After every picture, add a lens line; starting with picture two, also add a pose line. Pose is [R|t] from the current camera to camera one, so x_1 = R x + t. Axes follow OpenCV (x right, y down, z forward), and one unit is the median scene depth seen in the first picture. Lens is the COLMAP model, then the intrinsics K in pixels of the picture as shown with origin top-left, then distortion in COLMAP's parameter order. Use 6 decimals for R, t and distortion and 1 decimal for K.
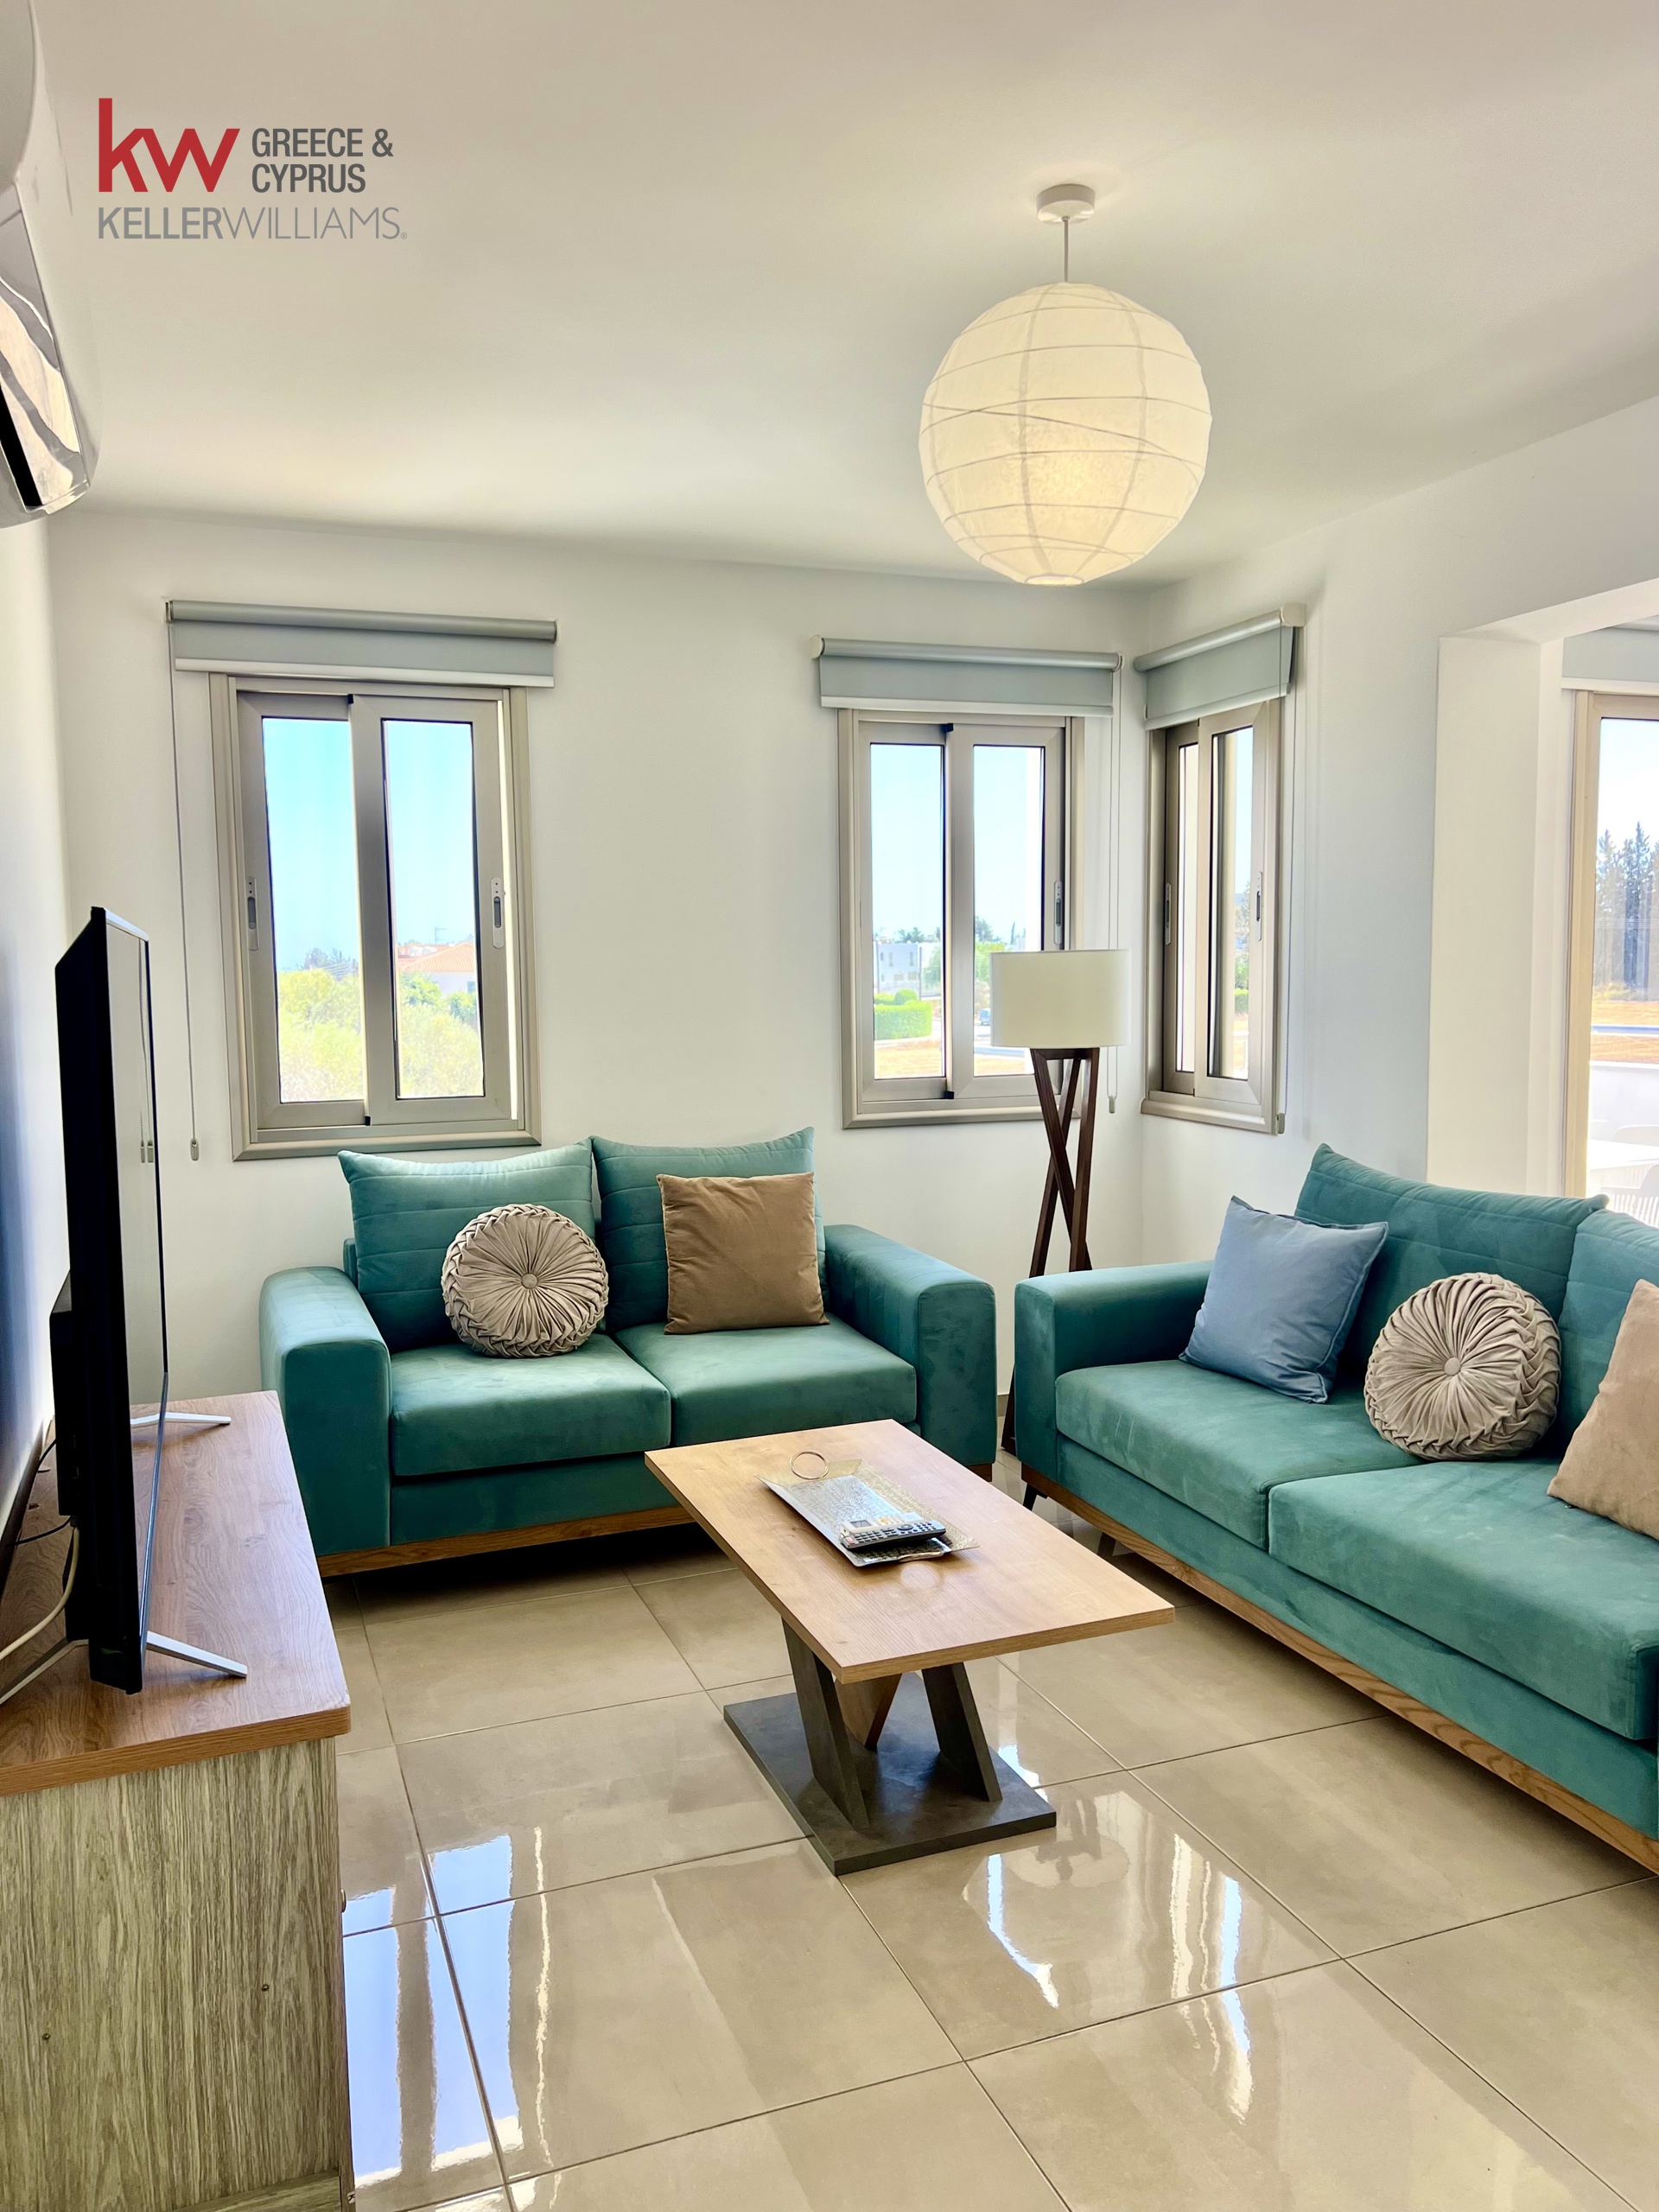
lens RADIAL K [[1598.6, 0, 829.5], [0, 1598.6, 1106.0], [0, 0, 1]] dist [0.081794, -0.099813]
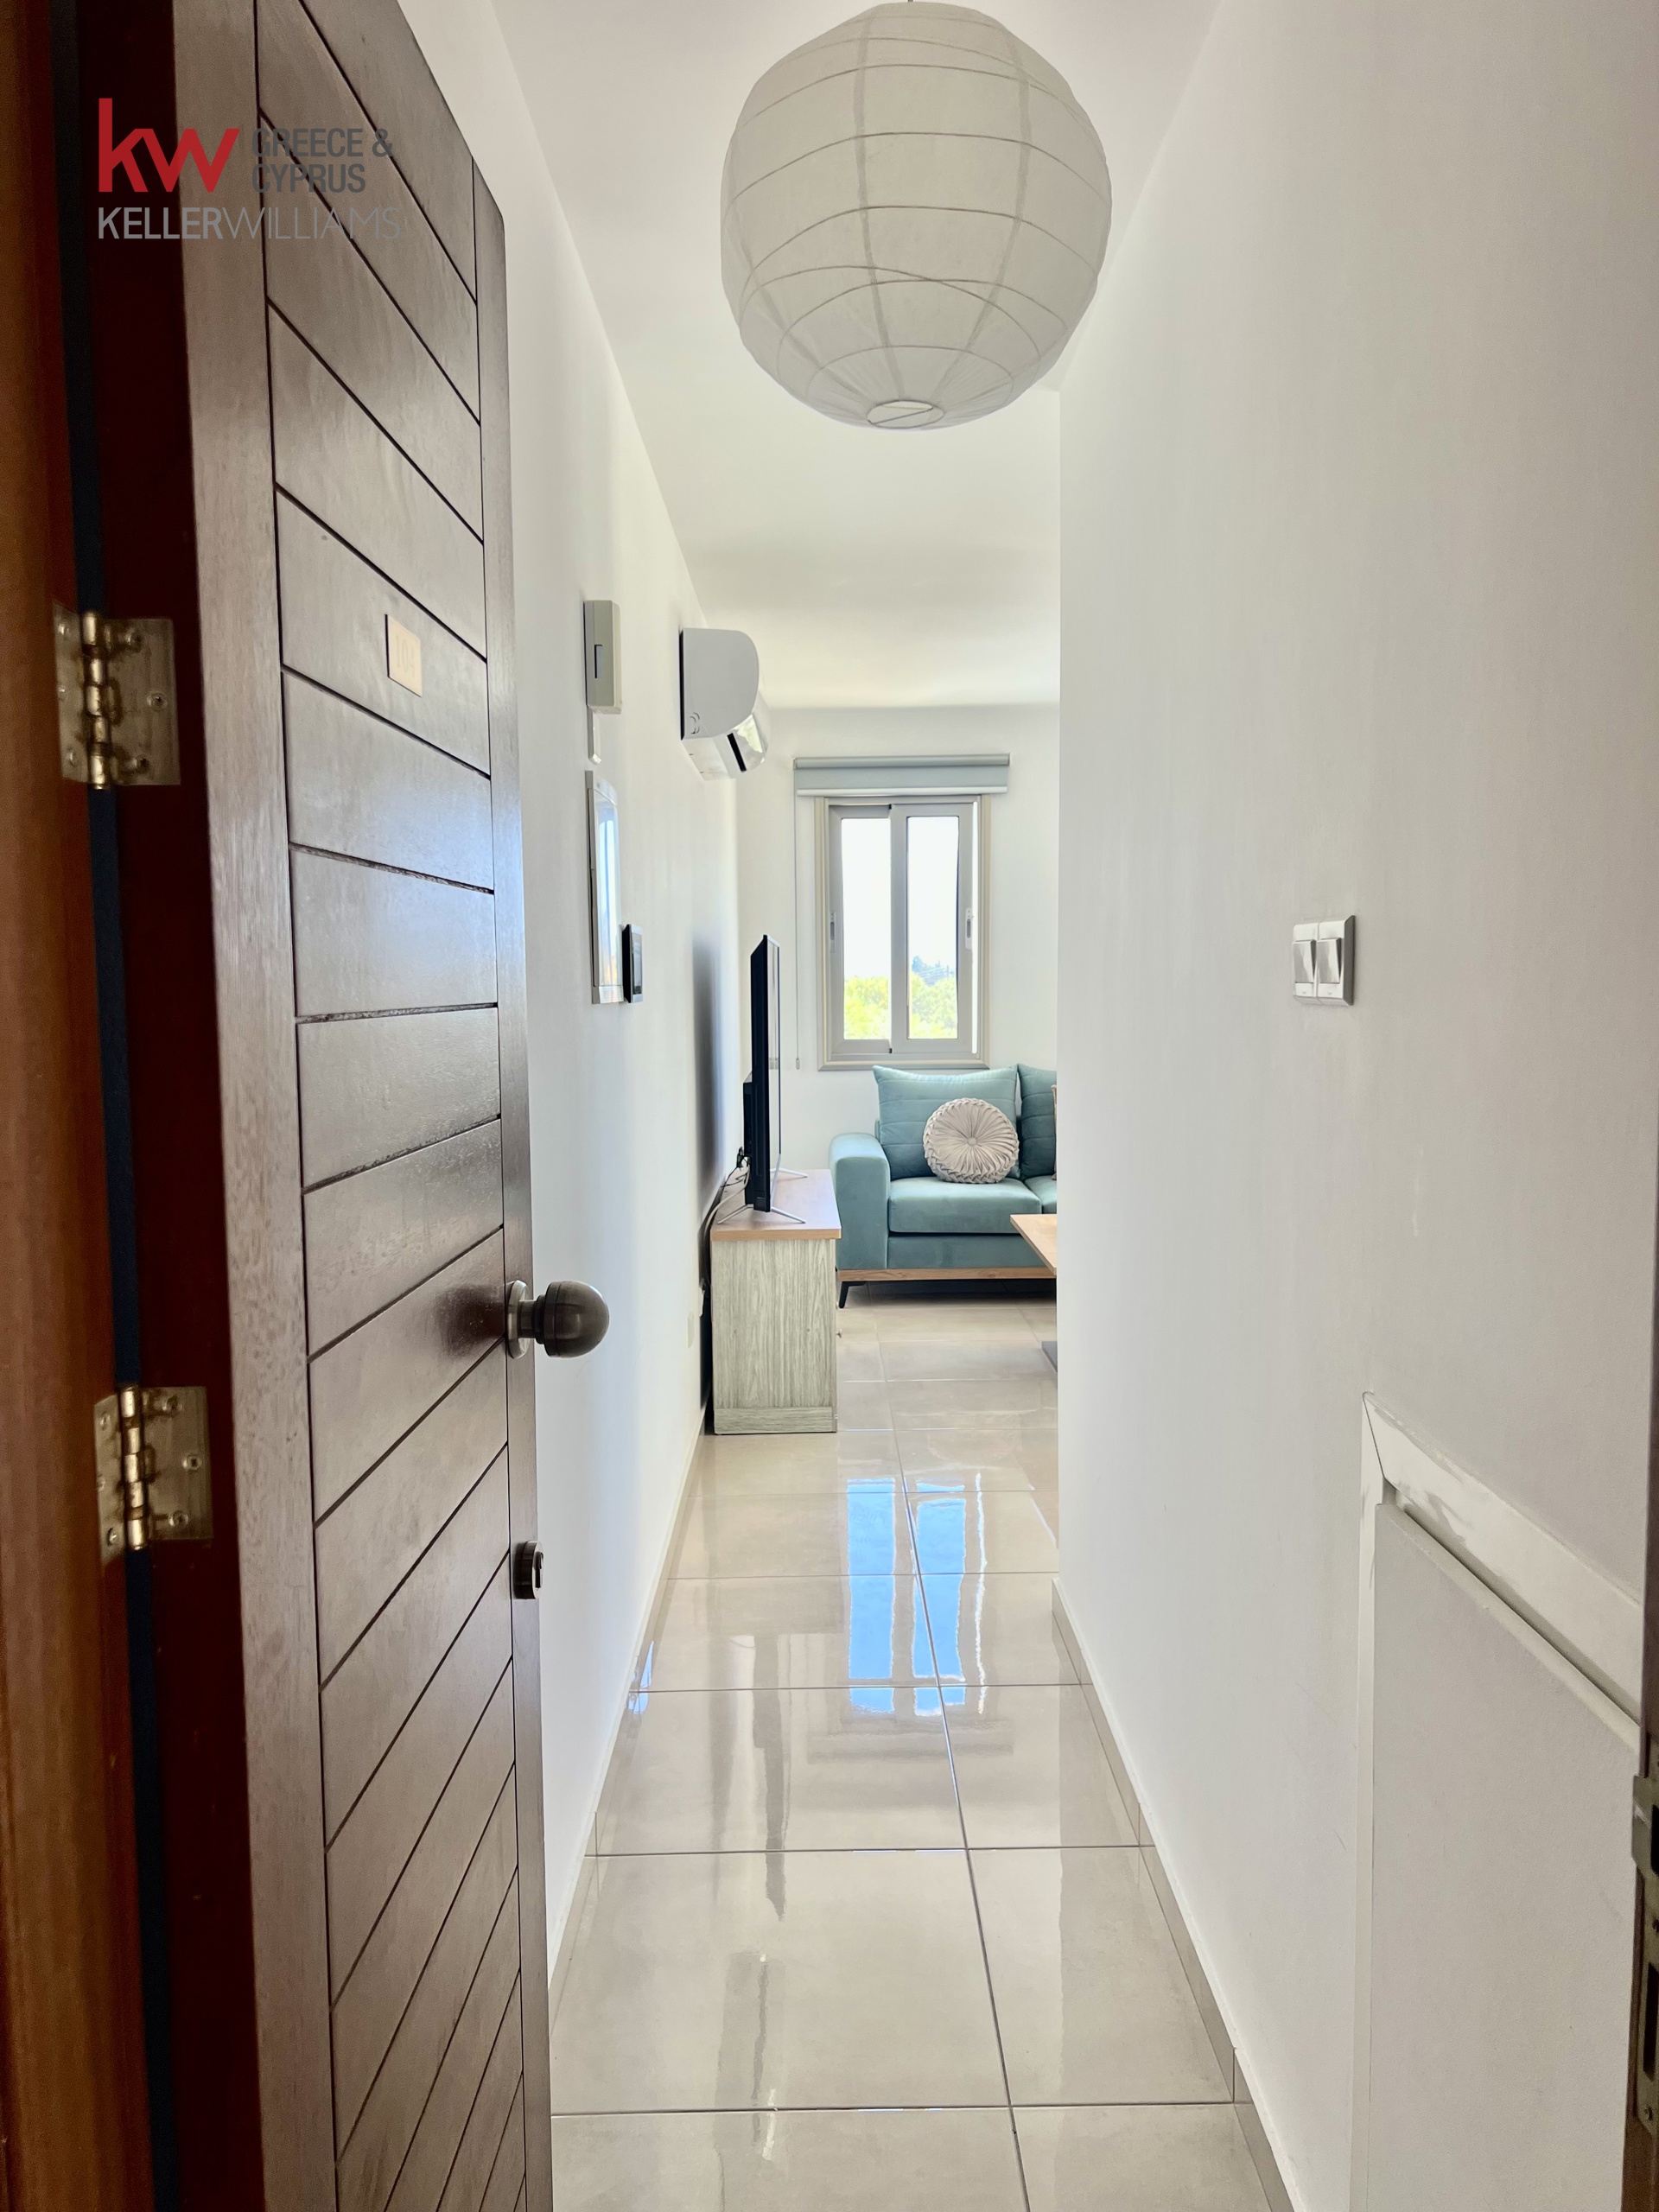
lens RADIAL K [[1598.6, 0, 829.5], [0, 1598.6, 1106.0], [0, 0, 1]] dist [0.081794, -0.099813]
pose [[0.934784, 0.029213, -0.354013, 0.274670], [-0.030515, 0.999532, 0.001906, 0.070479], [0.353903, 0.009021, 0.935239, -0.659946]]
